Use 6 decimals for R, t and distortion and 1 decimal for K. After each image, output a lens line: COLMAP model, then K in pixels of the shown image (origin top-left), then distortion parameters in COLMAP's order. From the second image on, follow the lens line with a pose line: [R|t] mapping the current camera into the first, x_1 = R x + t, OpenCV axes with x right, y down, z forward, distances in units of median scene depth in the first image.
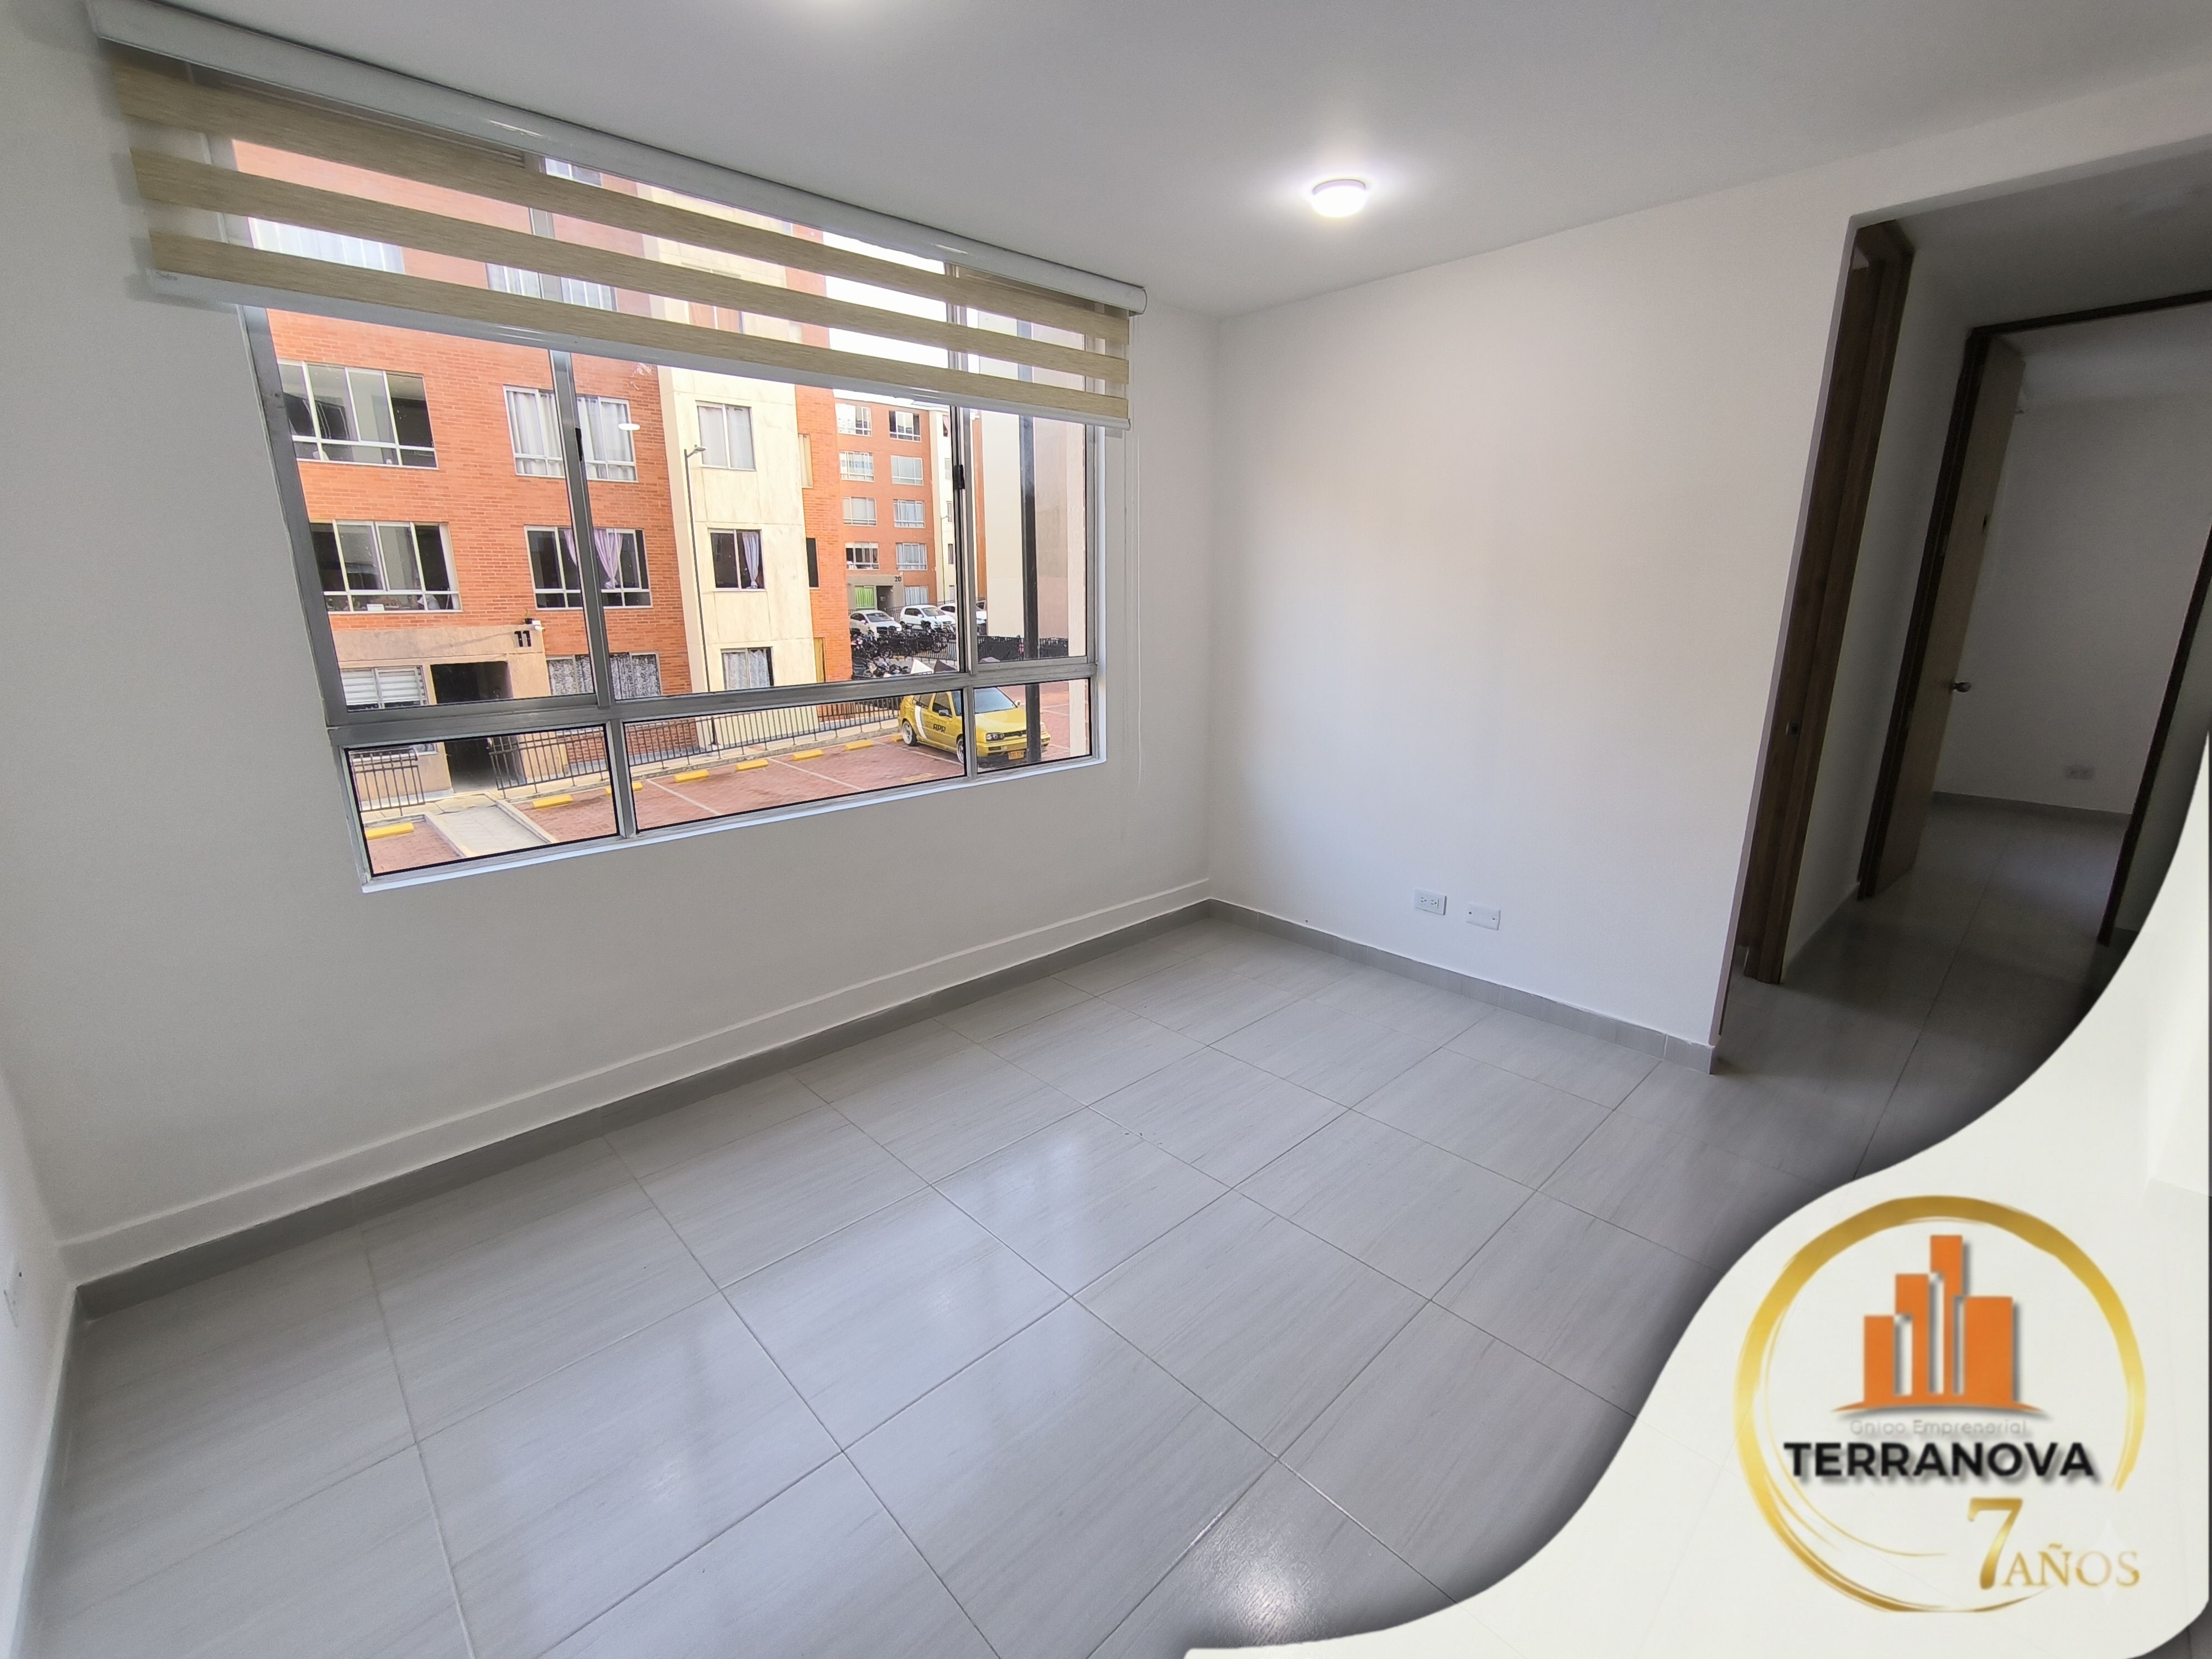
lens RADIAL K [[947.5, 0, 1101.1], [0, 947.5, 826.5], [0, 0, 1]] dist [-0.003770, 0.003366]
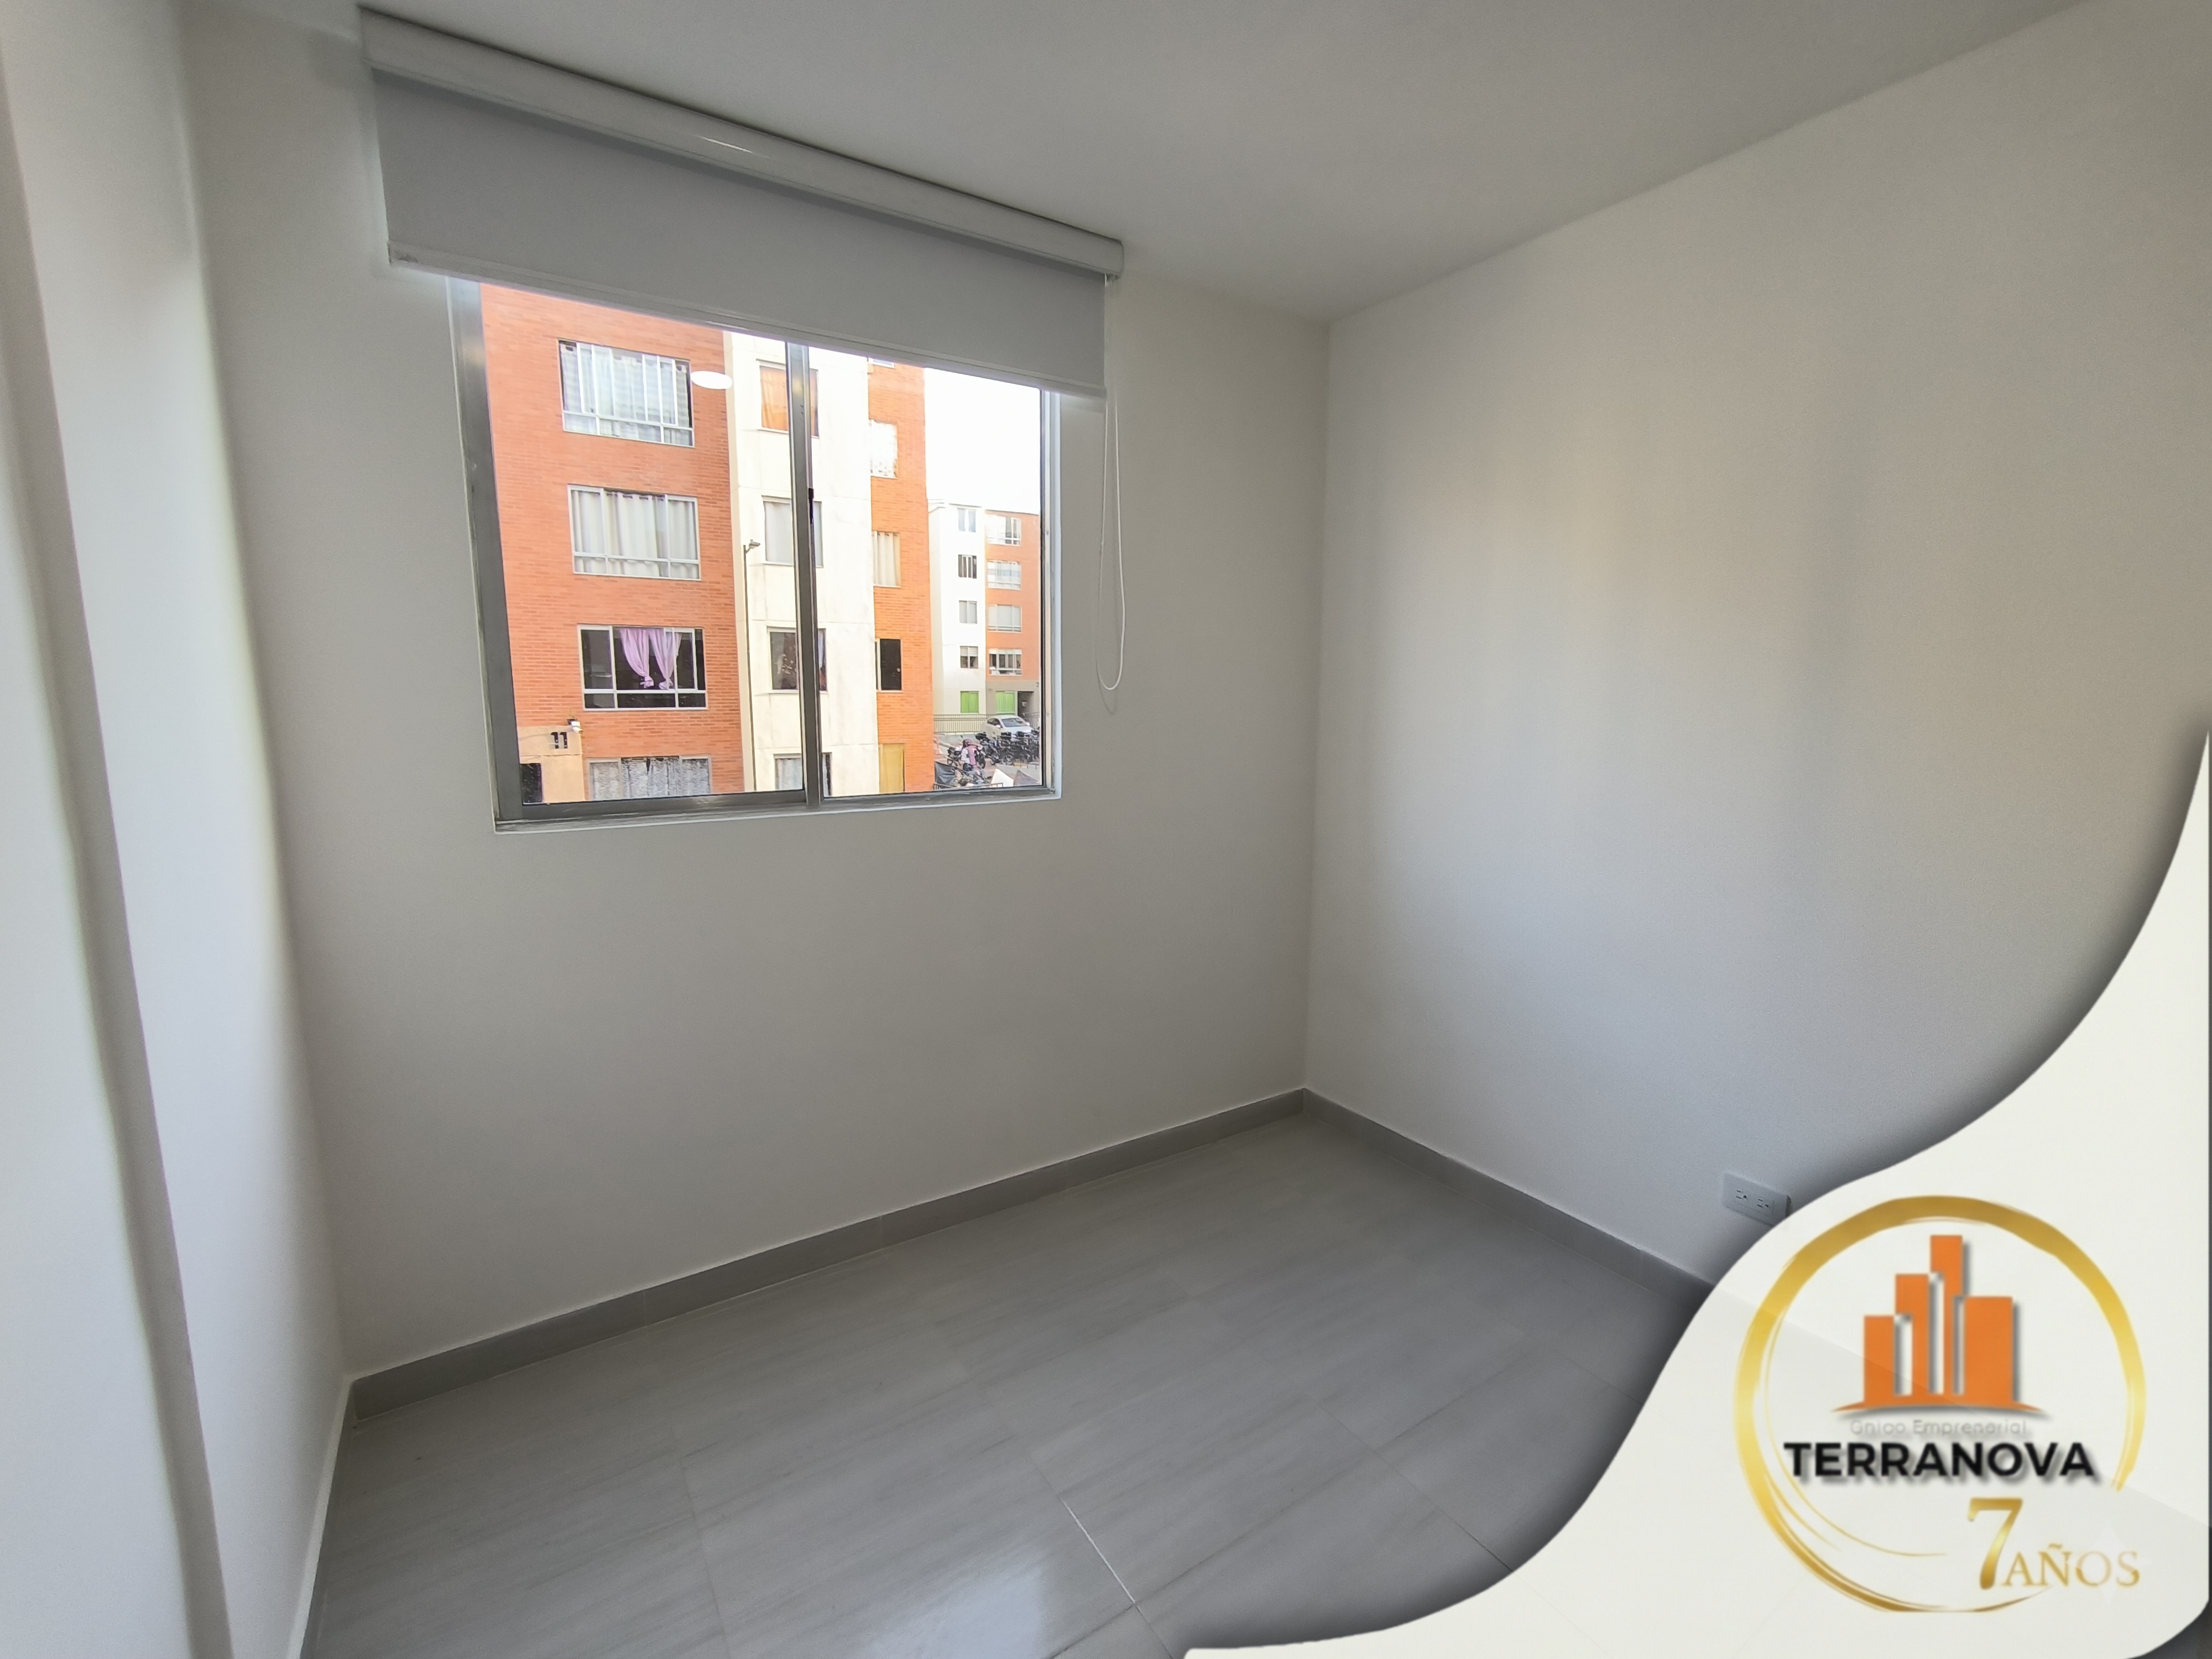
lens RADIAL K [[947.5, 0, 1093.4], [0, 947.5, 822.0], [0, 0, 1]] dist [-0.003770, 0.003366]
pose [[0.981454, 0.033833, -0.188687, 0.085866], [-0.055067, 0.992575, -0.108456, -0.040061], [0.183616, 0.116835, 0.976030, 0.168292]]
